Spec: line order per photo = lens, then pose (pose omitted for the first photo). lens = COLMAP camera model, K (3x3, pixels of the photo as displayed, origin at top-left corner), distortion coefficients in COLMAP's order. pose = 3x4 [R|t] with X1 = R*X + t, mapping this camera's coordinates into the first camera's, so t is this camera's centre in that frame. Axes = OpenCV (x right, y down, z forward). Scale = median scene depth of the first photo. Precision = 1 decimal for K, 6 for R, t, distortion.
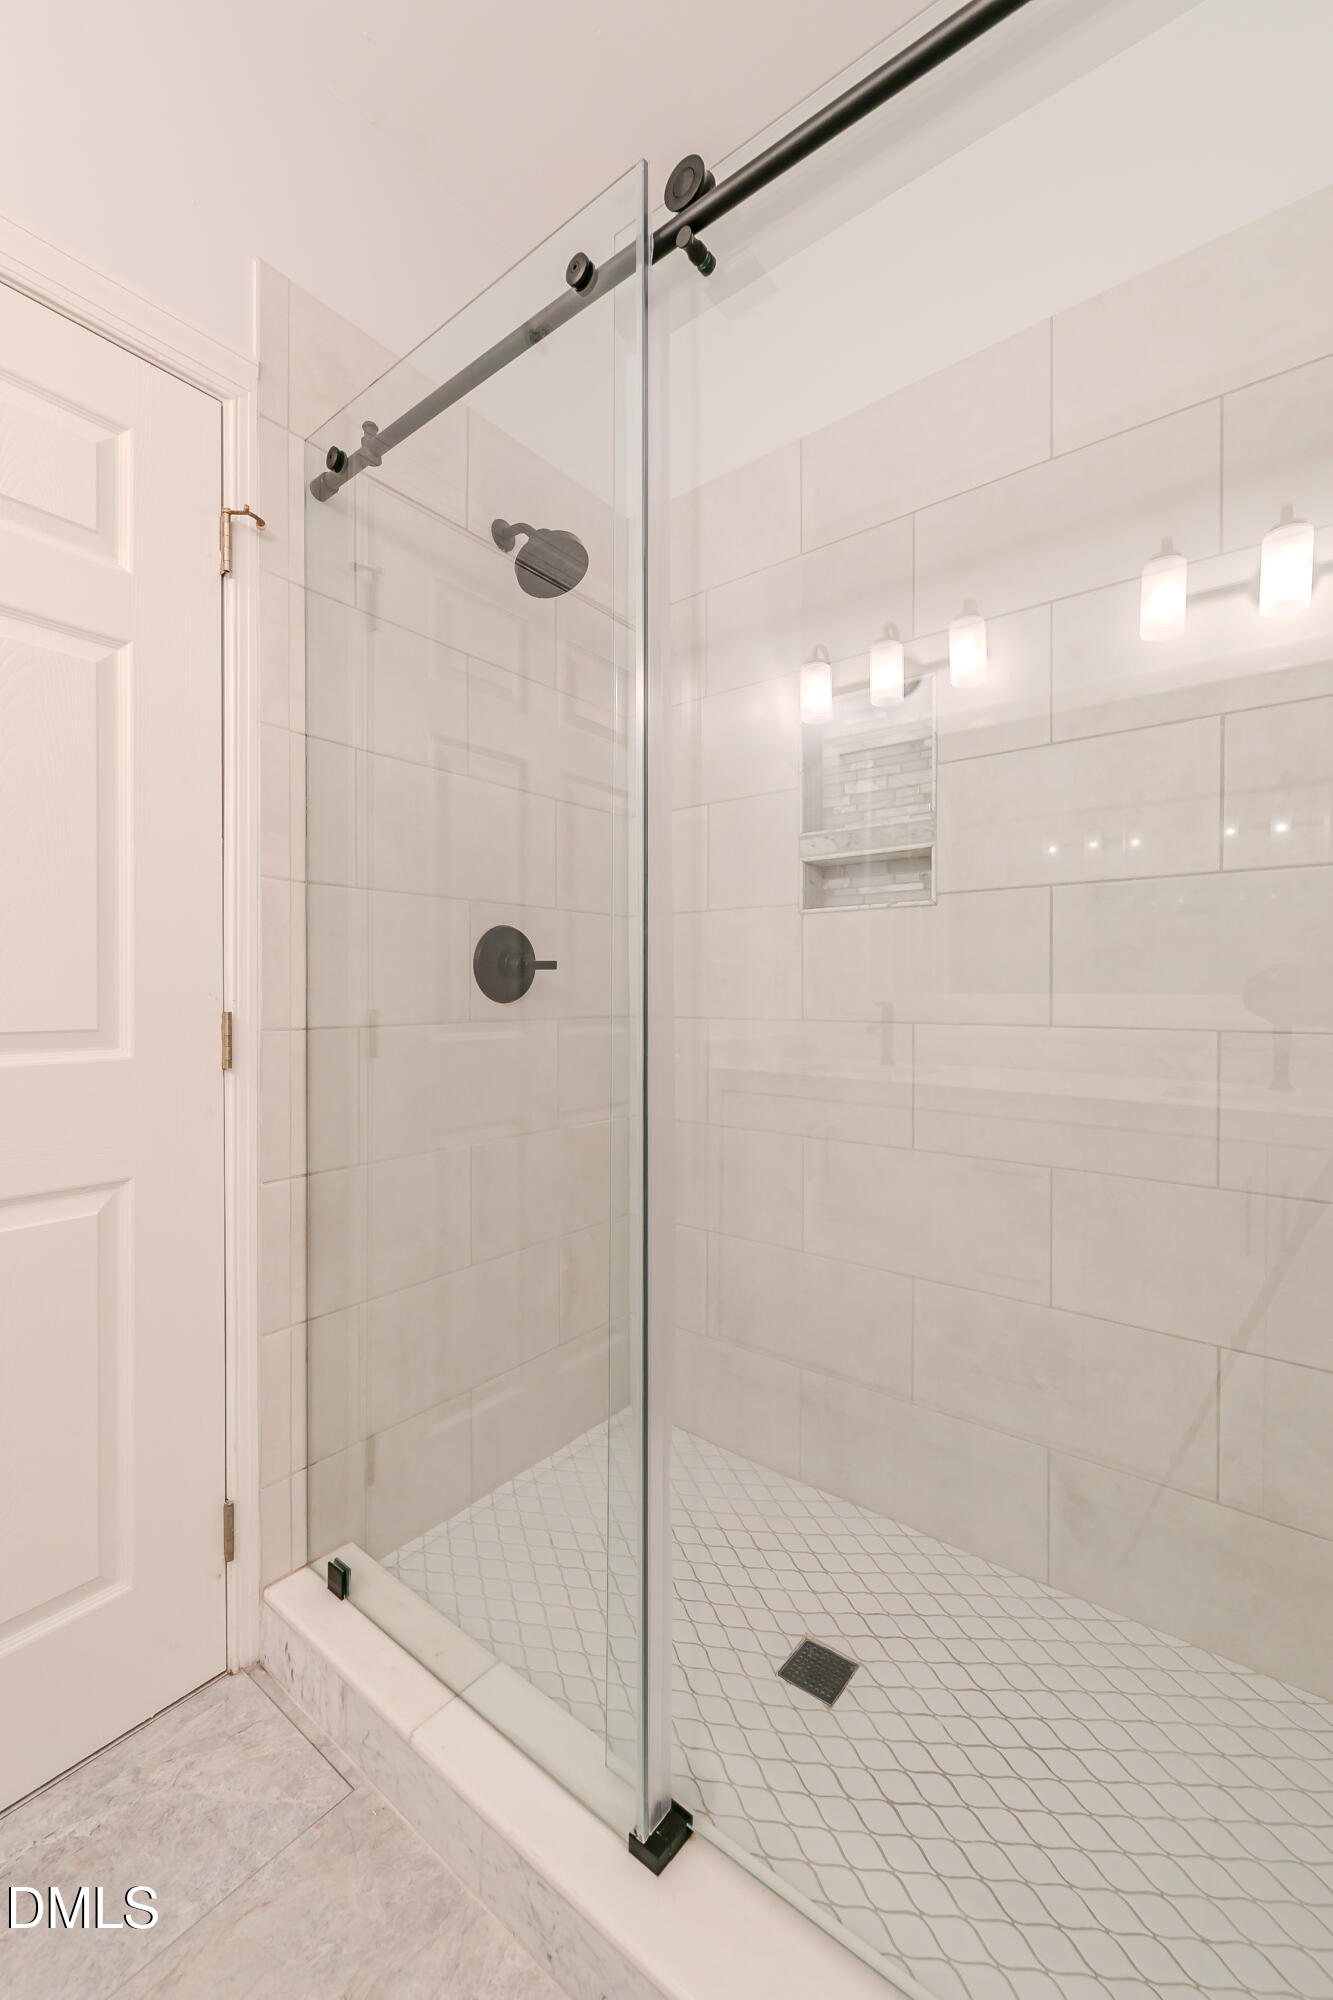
lens RADIAL K [[803.9, 0, 667.2], [0, 803.9, 995.2], [0, 0, 1]] dist [0.001539, -0.002868]
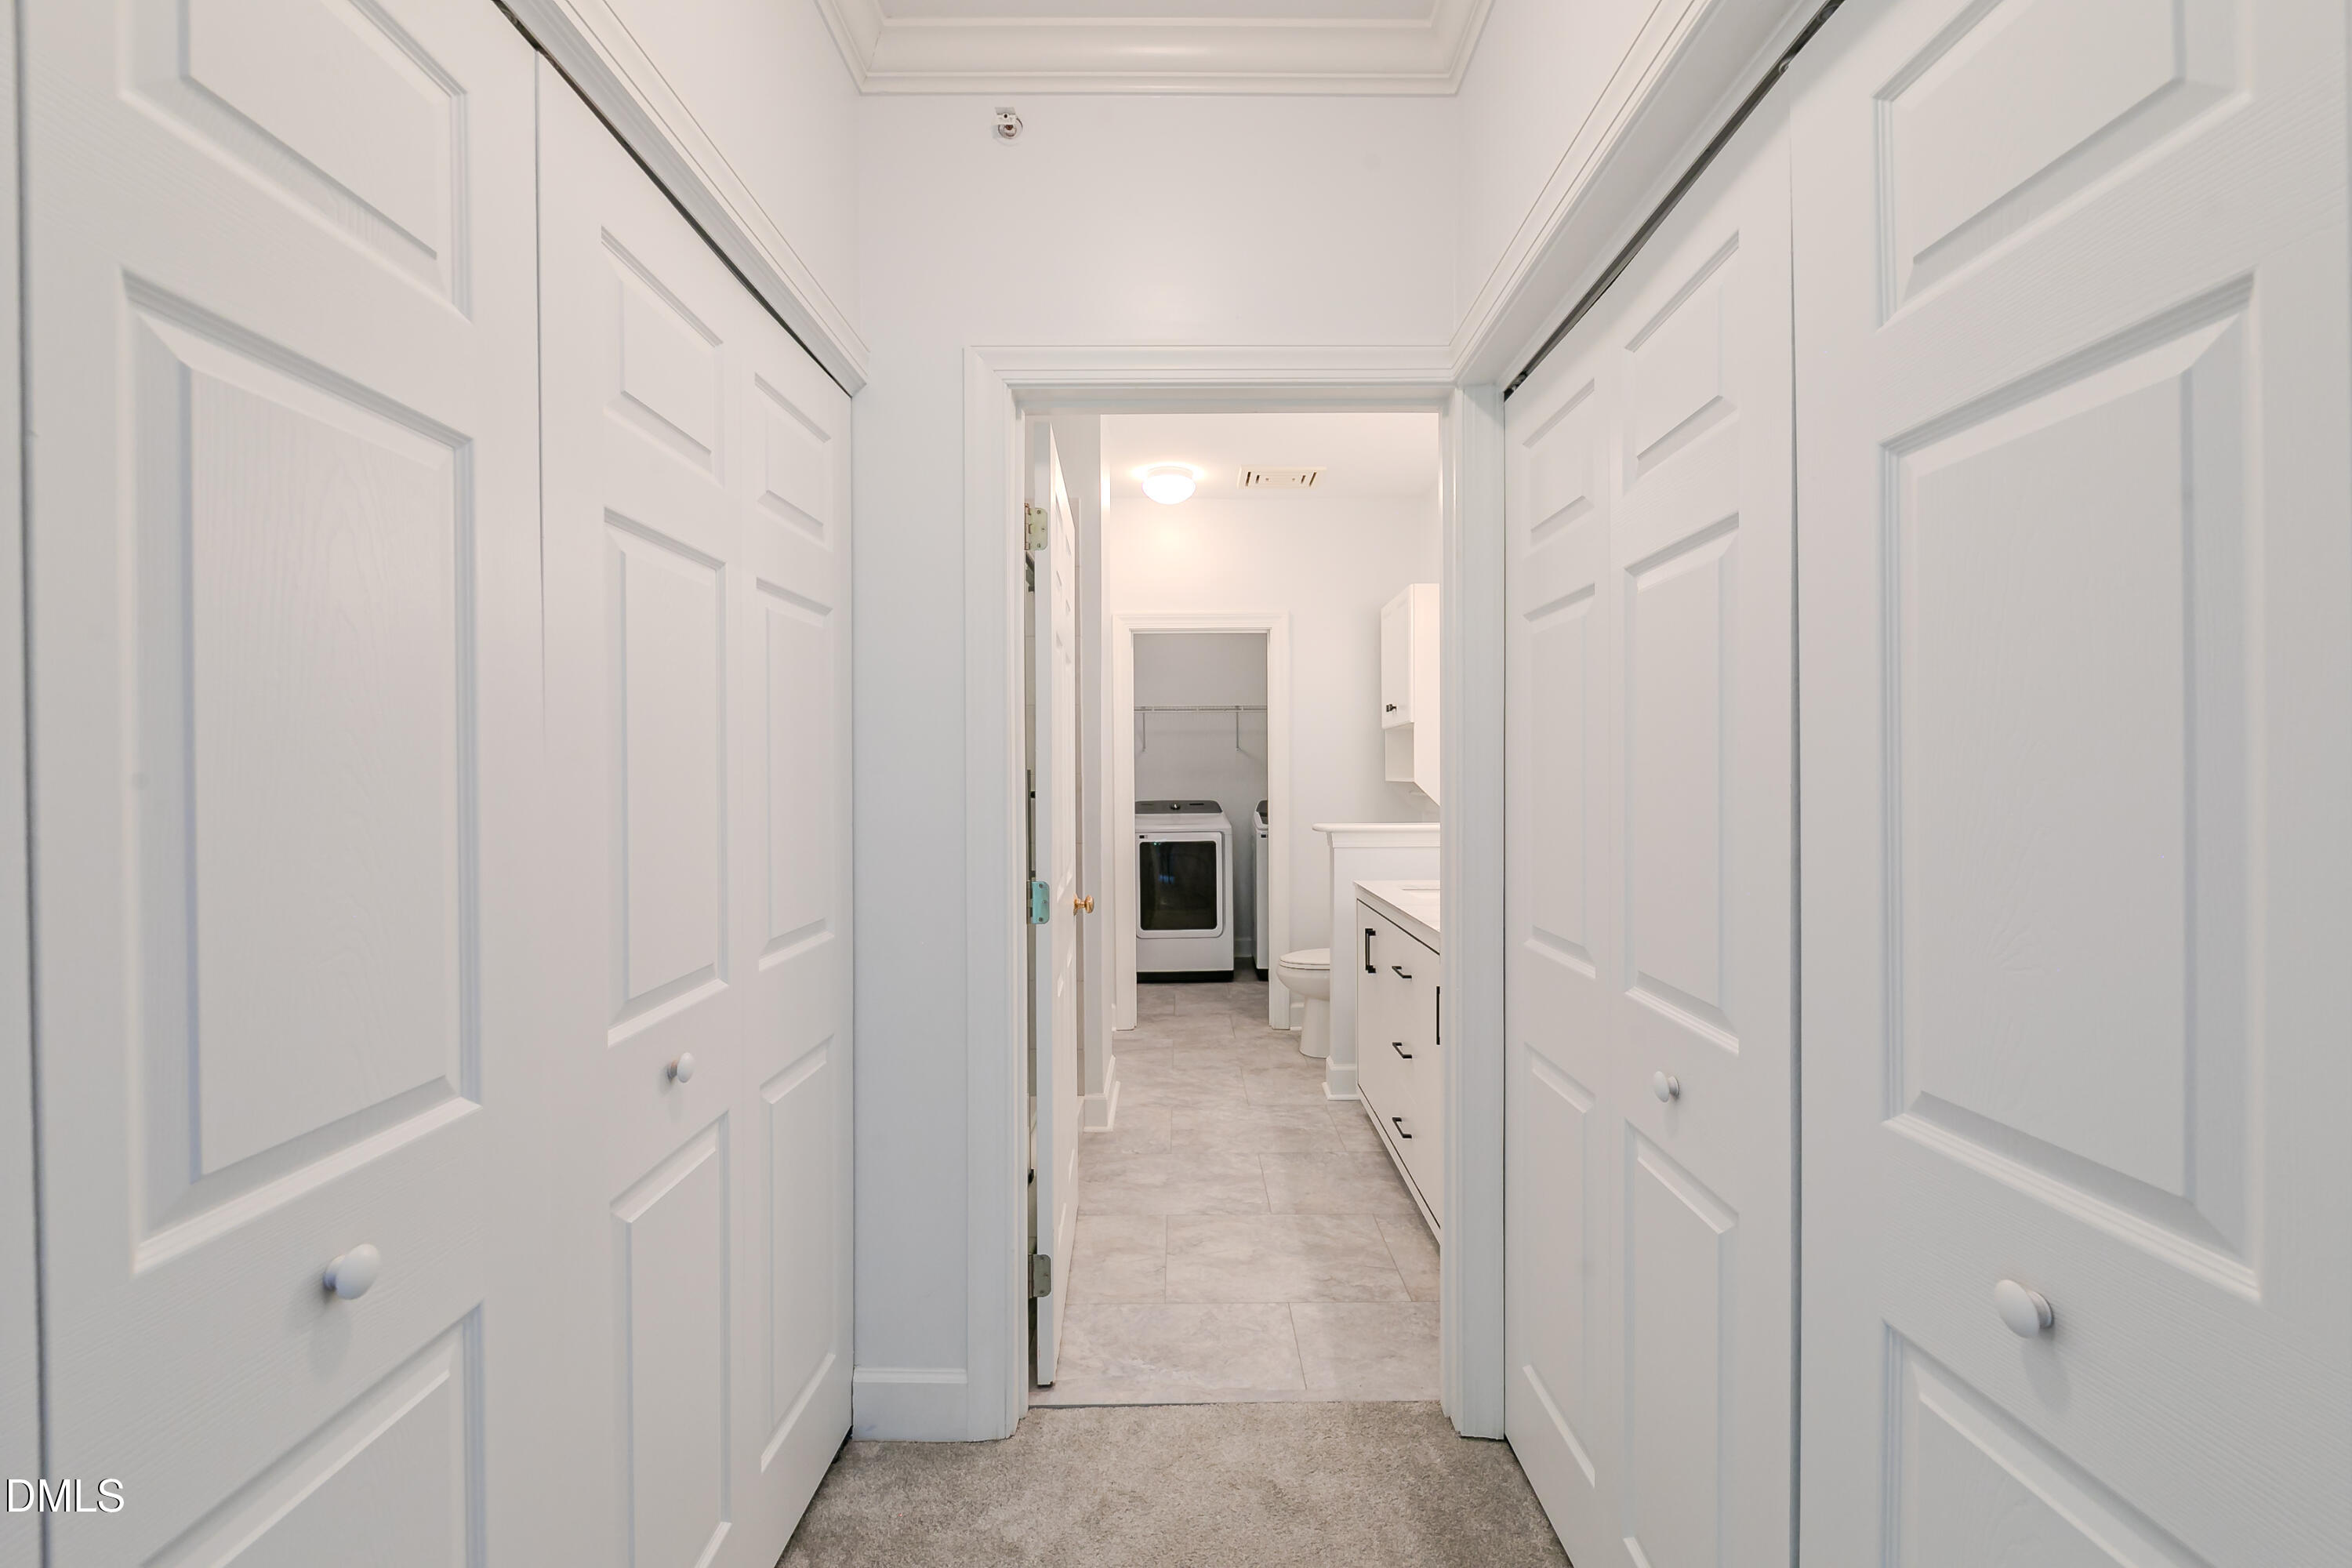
lens RADIAL K [[945.4, 0, 1187.8], [0, 945.4, 783.9], [0, 0, 1]] dist [0.001539, -0.002868]
pose [[-0.616990, -0.005058, 0.786955, -1.918936], [0.008298, 0.999882, 0.012933, -0.155432], [-0.786927, 0.014510, -0.616875, 1.738611]]
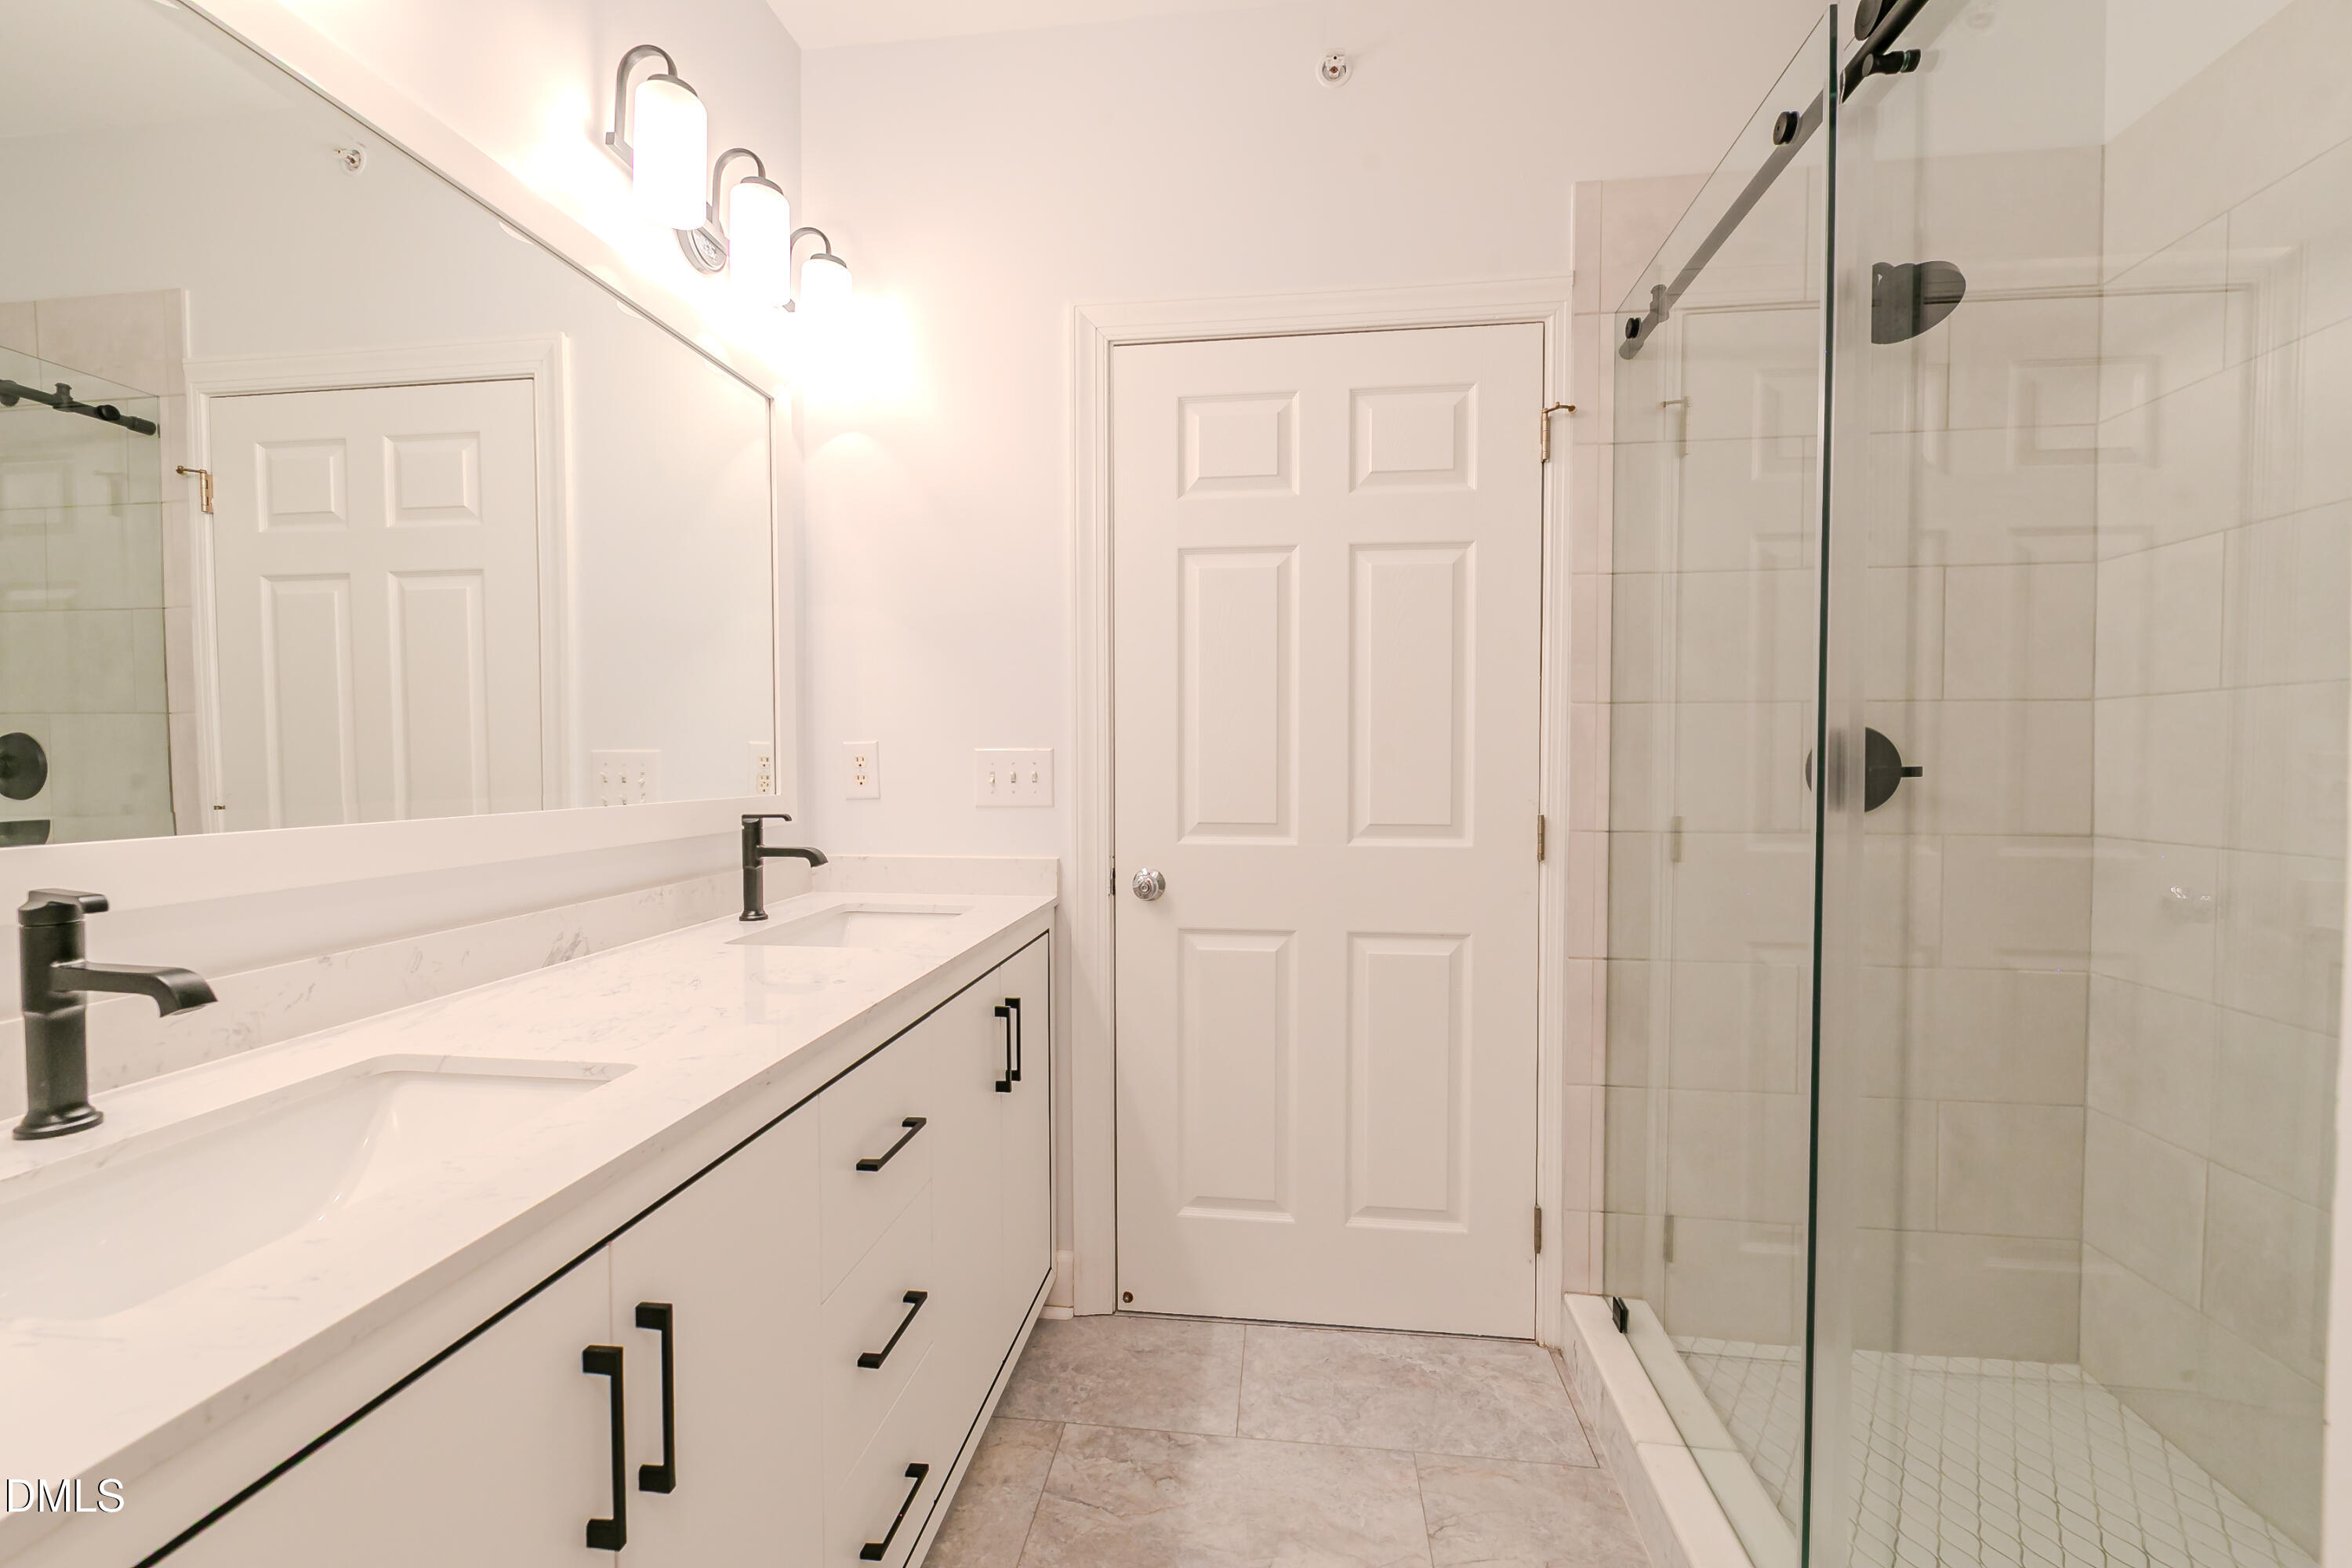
lens RADIAL K [[945.4, 0, 1178.2], [0, 945.4, 785.4], [0, 0, 1]] dist [0.001539, -0.002868]
pose [[0.510629, 0.023309, -0.859485, 0.417007], [-0.006298, 0.999707, 0.023370, -0.054795], [0.859778, -0.006520, 0.510626, -0.226304]]
